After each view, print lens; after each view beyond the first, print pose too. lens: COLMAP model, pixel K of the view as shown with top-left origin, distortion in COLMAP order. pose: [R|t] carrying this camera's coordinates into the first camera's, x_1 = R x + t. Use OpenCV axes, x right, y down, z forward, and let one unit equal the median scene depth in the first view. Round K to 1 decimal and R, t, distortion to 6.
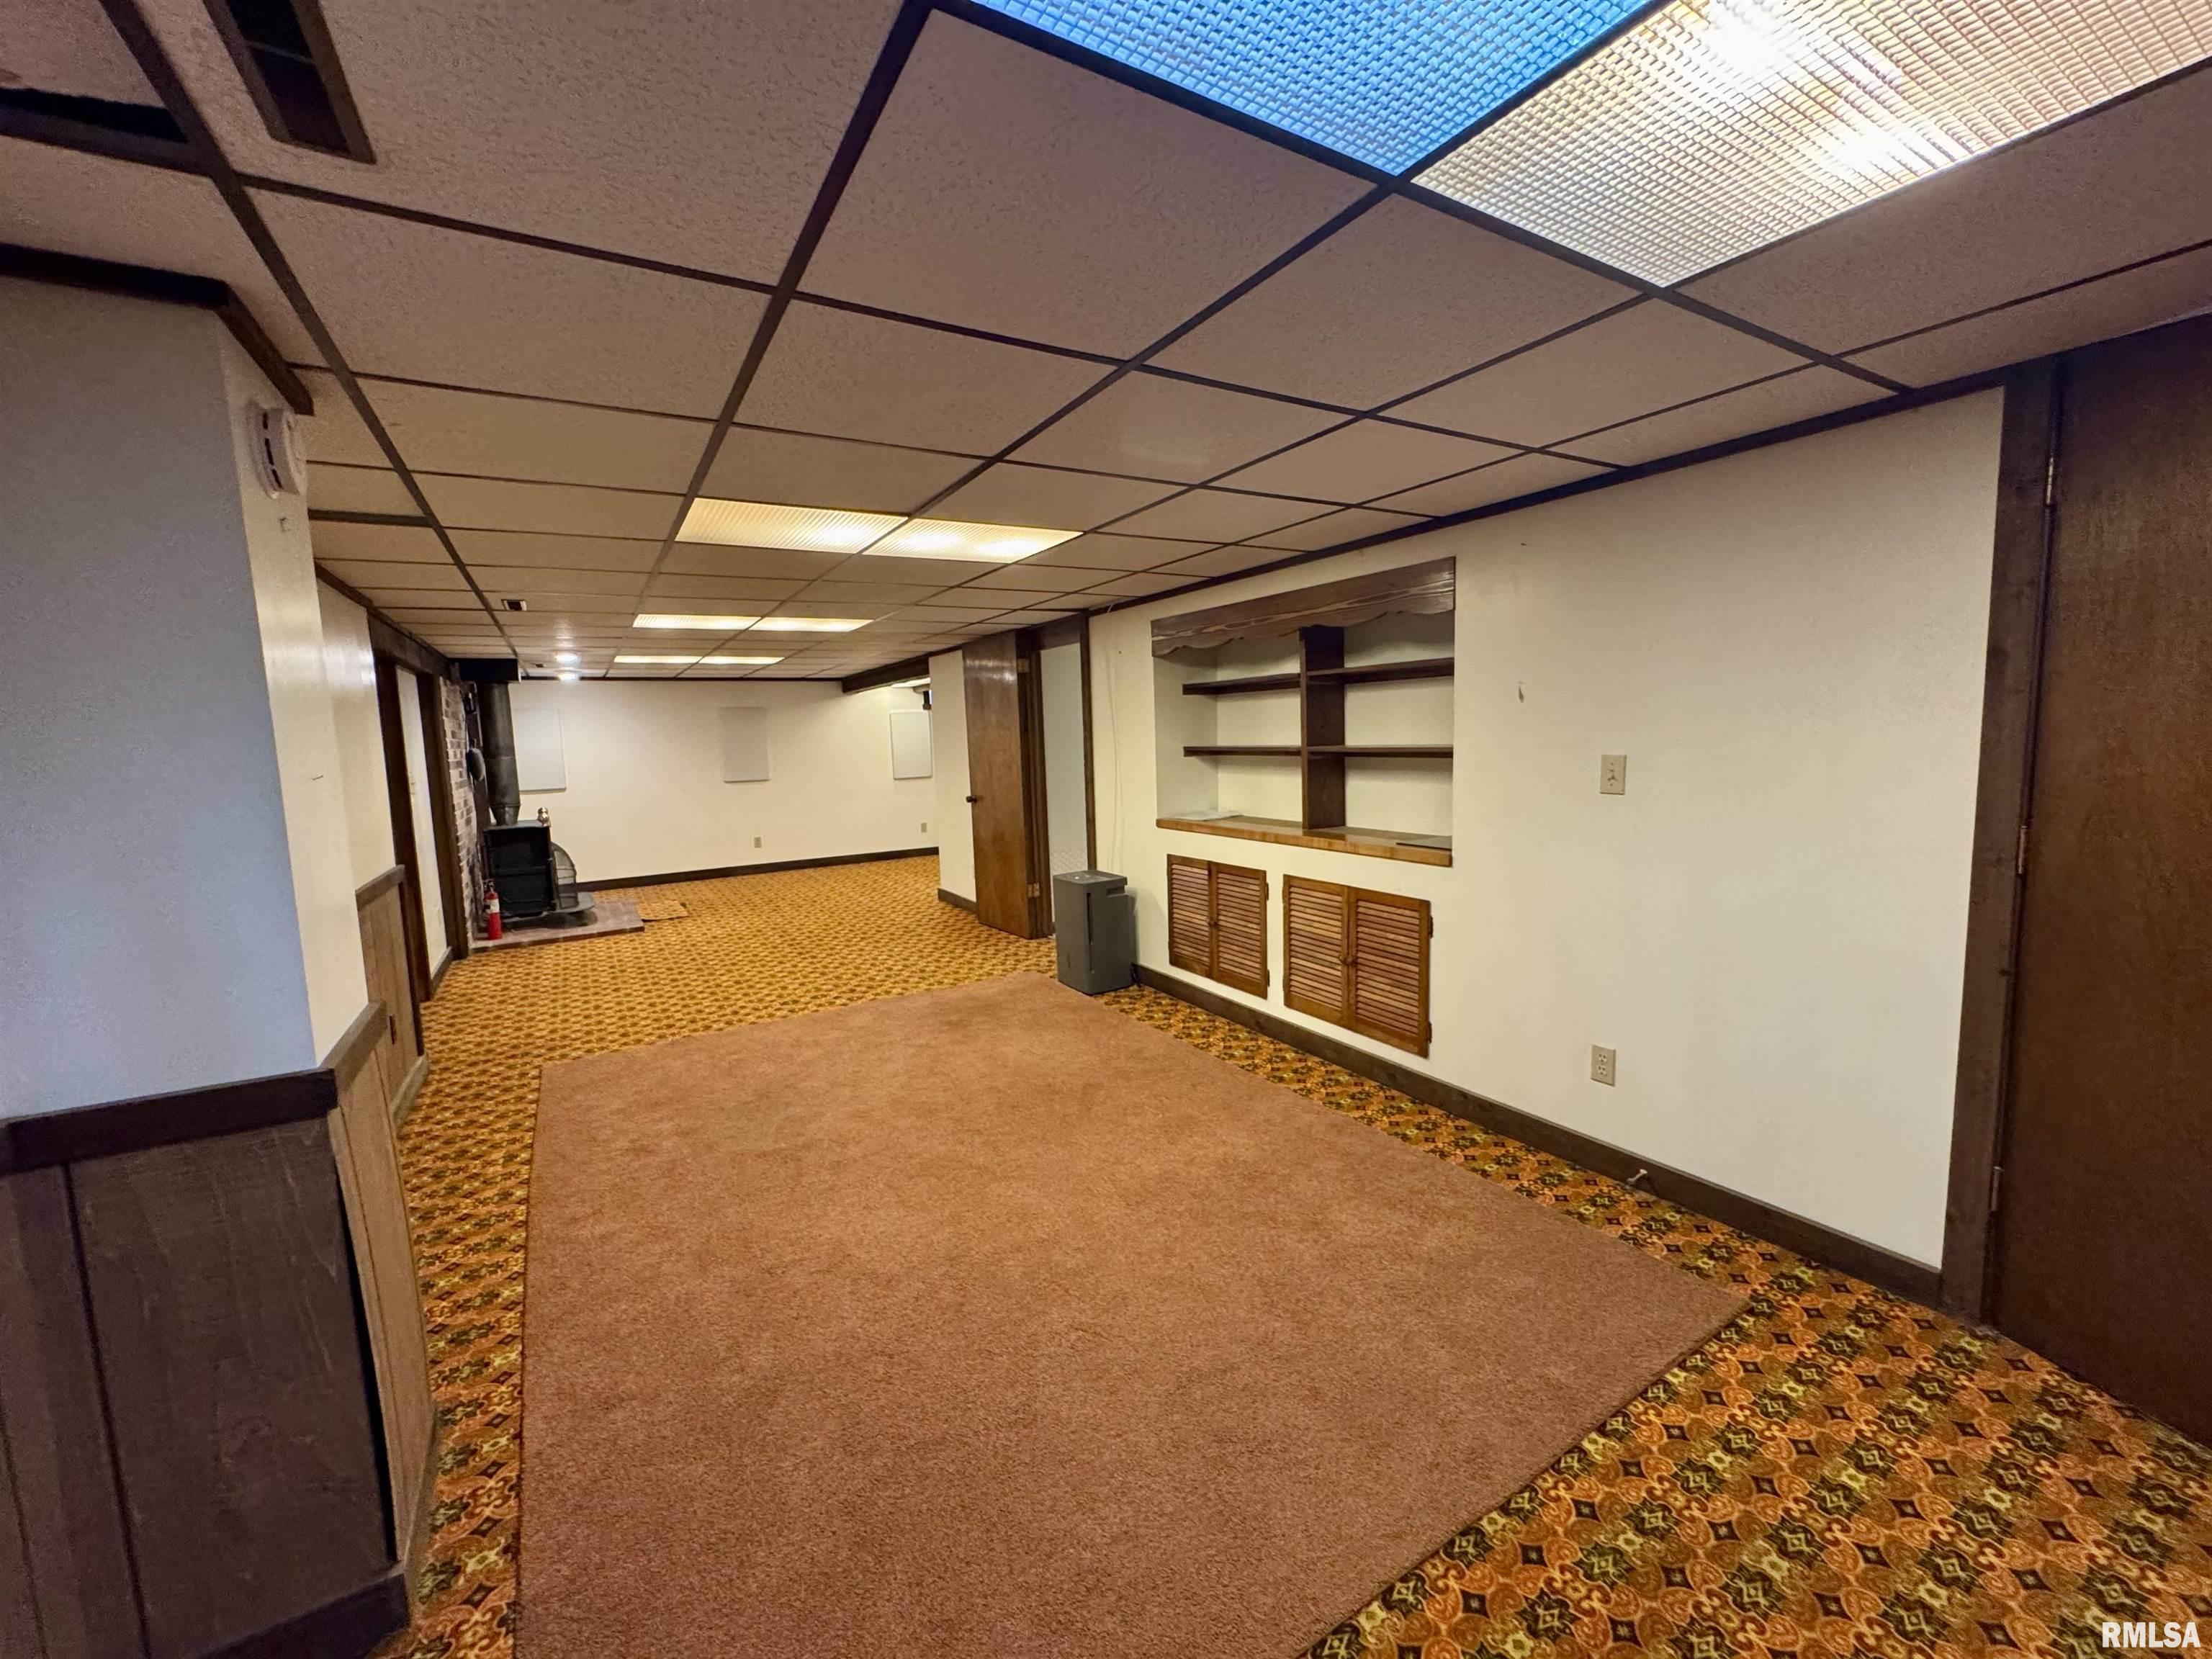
lens RADIAL K [[882.8, 0, 1101.3], [0, 882.8, 829.7], [0, 0, 1]] dist [-0.001791, 0.000897]
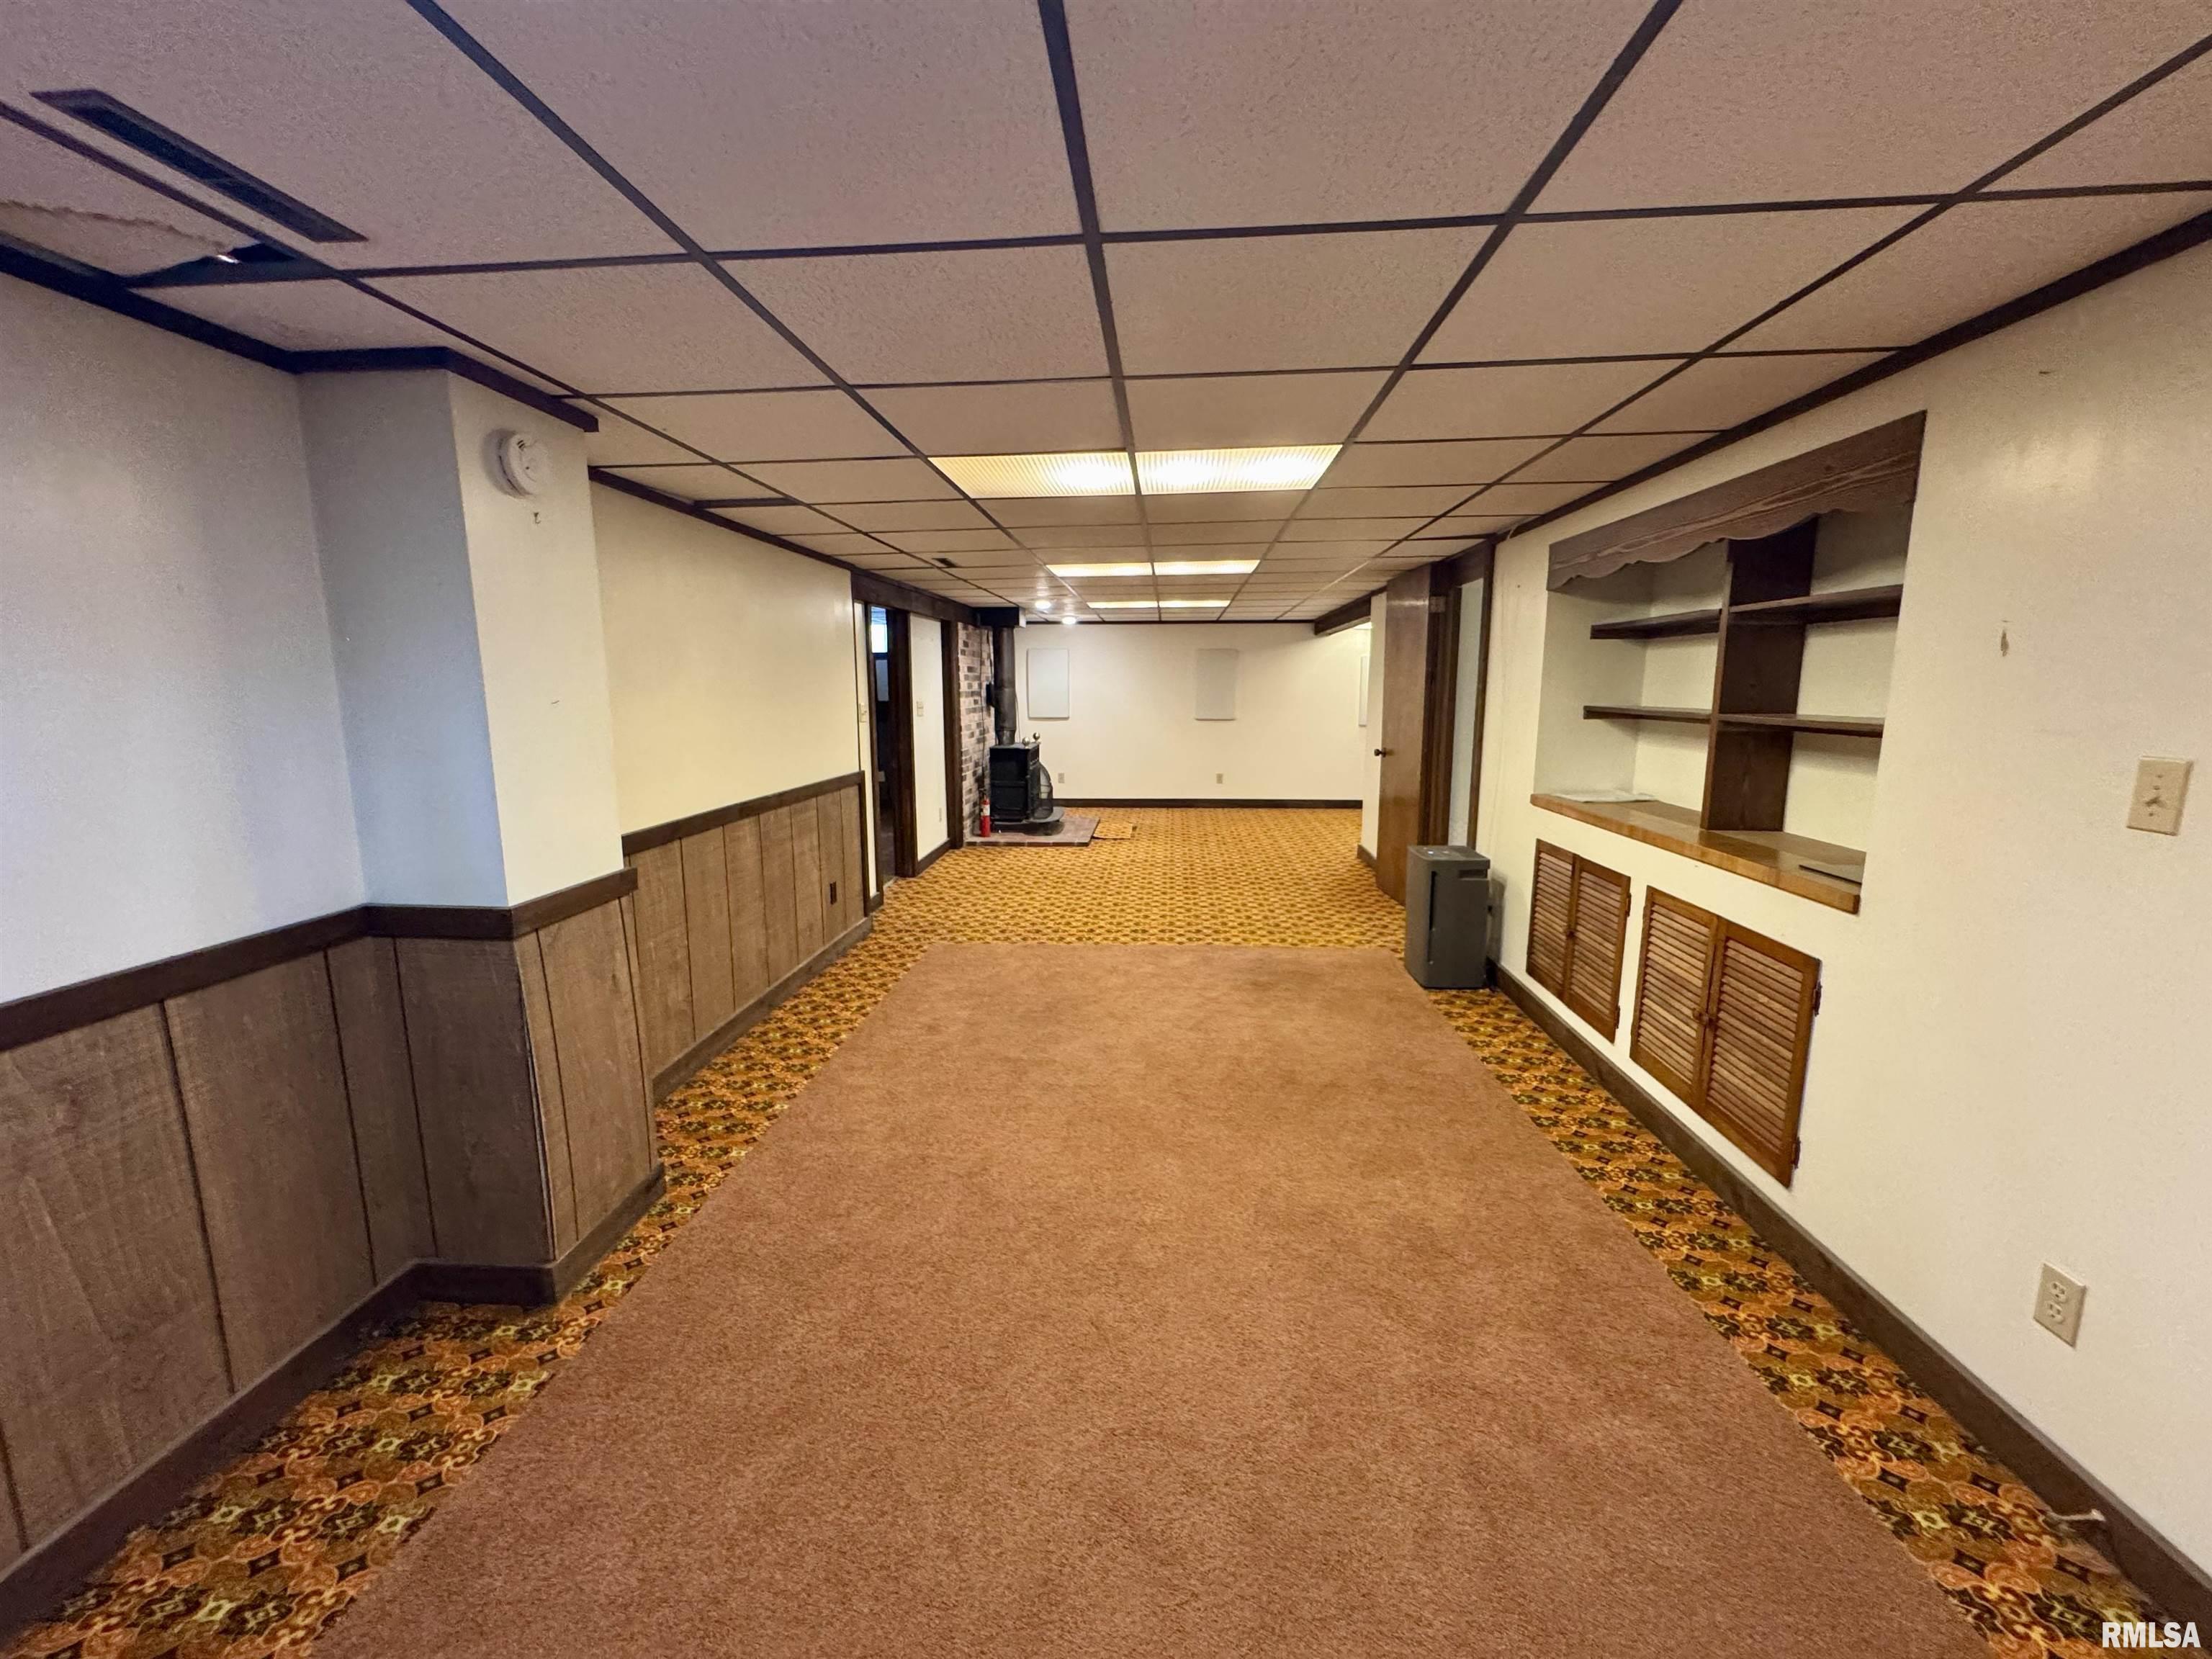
lens RADIAL K [[882.8, 0, 1117.8], [0, 882.8, 825.3], [0, 0, 1]] dist [-0.001791, 0.000897]
pose [[0.818610, 0.121280, -0.561399, 0.254736], [-0.087495, 0.992376, 0.086803, -0.025109], [0.567647, -0.021938, 0.822980, 0.141244]]
